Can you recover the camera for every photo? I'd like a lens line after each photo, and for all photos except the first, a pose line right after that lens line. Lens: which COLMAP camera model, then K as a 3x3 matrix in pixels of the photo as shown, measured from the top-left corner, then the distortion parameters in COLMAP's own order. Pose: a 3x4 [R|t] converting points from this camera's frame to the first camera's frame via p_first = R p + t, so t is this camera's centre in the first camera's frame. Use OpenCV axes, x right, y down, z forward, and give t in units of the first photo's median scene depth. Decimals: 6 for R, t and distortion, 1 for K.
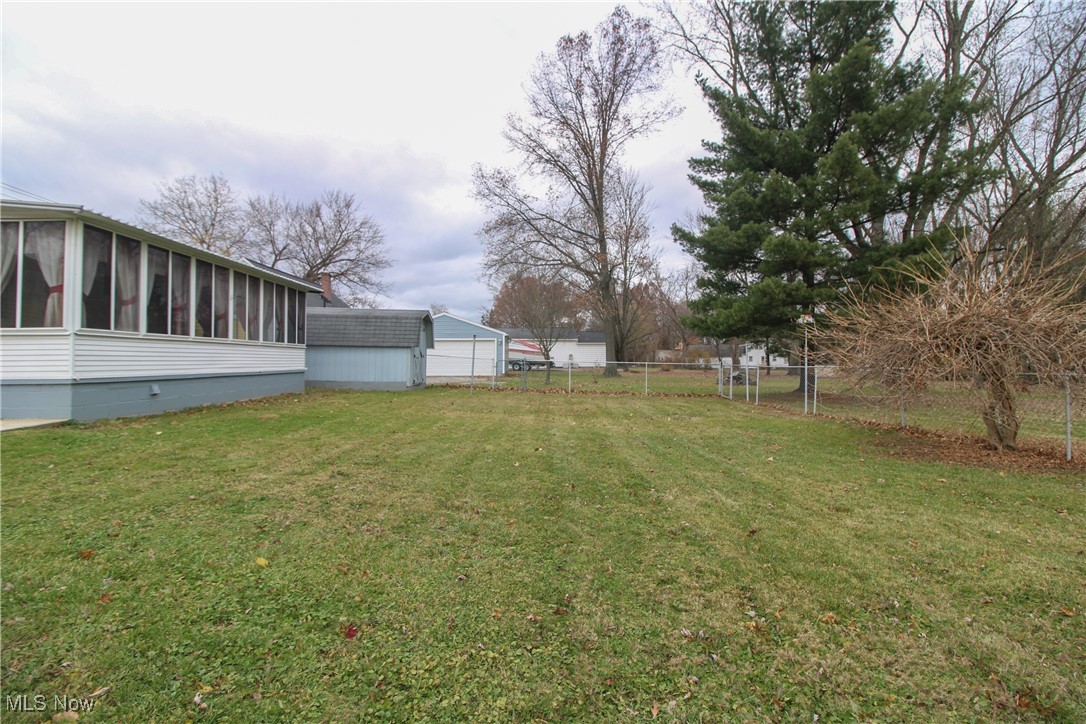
lens RADIAL K [[503.9, 0, 543.0], [0, 503.9, 362.0], [0, 0, 1]] dist [-0.002221, -0.013043]
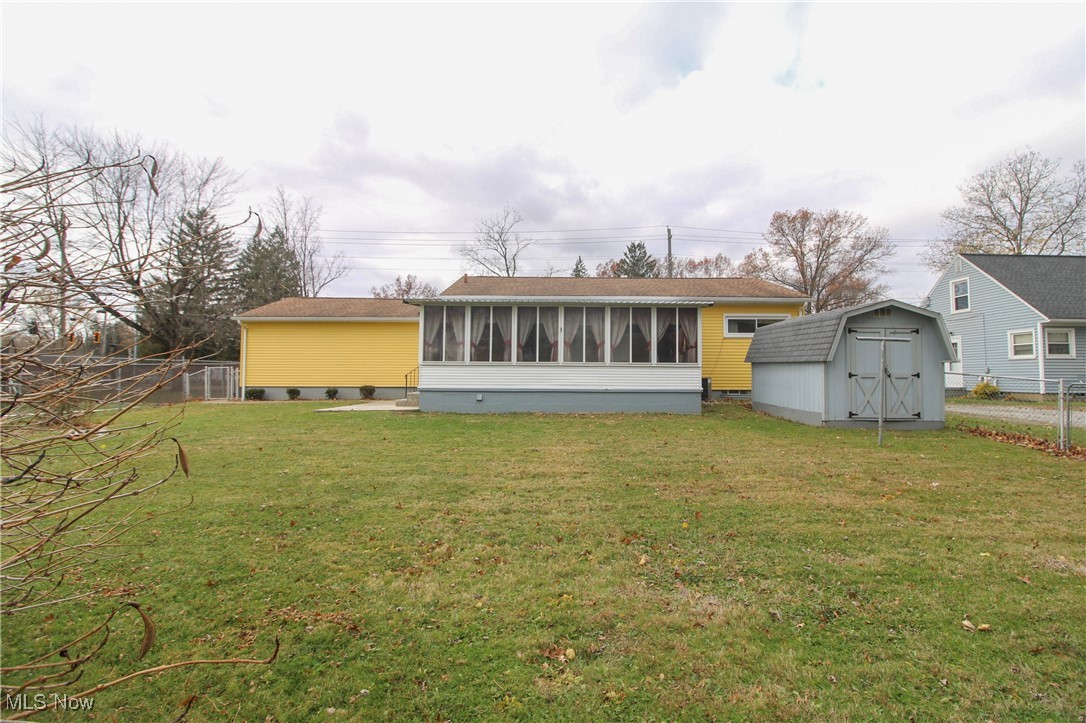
lens RADIAL K [[518.1, 0, 543.0], [0, 518.1, 361.5], [0, 0, 1]] dist [-0.000581, -0.009176]
pose [[-0.032922, -0.032892, -0.998917, 0.502665], [-0.010215, 0.999417, -0.032572, -0.003583], [0.999406, 0.009132, -0.033239, 0.743183]]
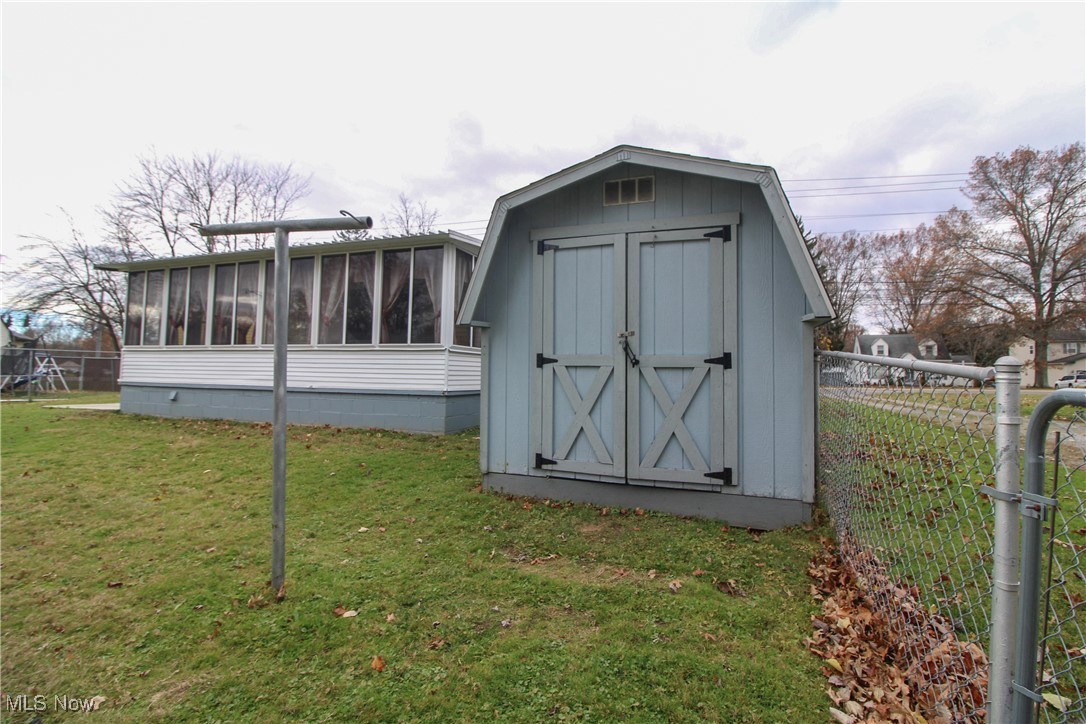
lens RADIAL K [[511.0, 0, 543.0], [0, 511.0, 362.0], [0, 0, 1]] dist [-0.000417, -0.010947]
pose [[-0.375809, -0.030258, -0.926203, -0.018215], [-0.020057, 0.999498, -0.024514, -0.004855], [0.926480, 0.009365, -0.376227, 1.300249]]
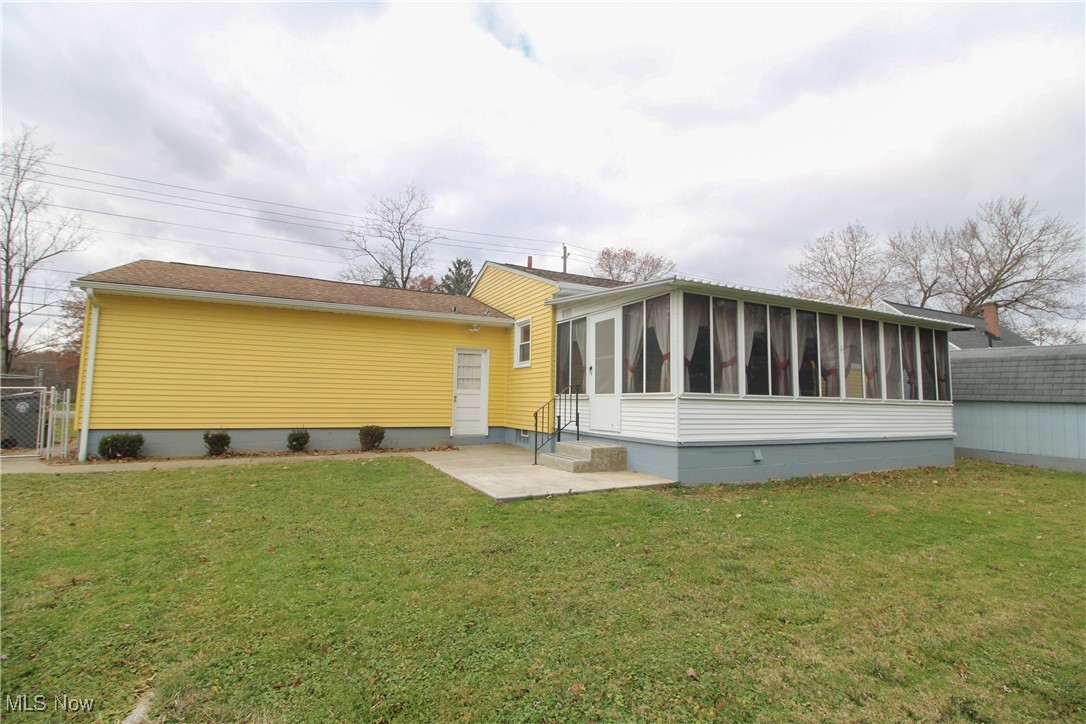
lens RADIAL K [[509.2, 0, 557.0], [0, 509.2, 339.3], [0, 0, 1]] dist [0.001616, -0.012504]
pose [[0.427671, -0.101080, -0.898265, -0.038363], [-0.022180, 0.992256, -0.122217, -0.020717], [0.903662, 0.072192, 0.422117, 0.148978]]
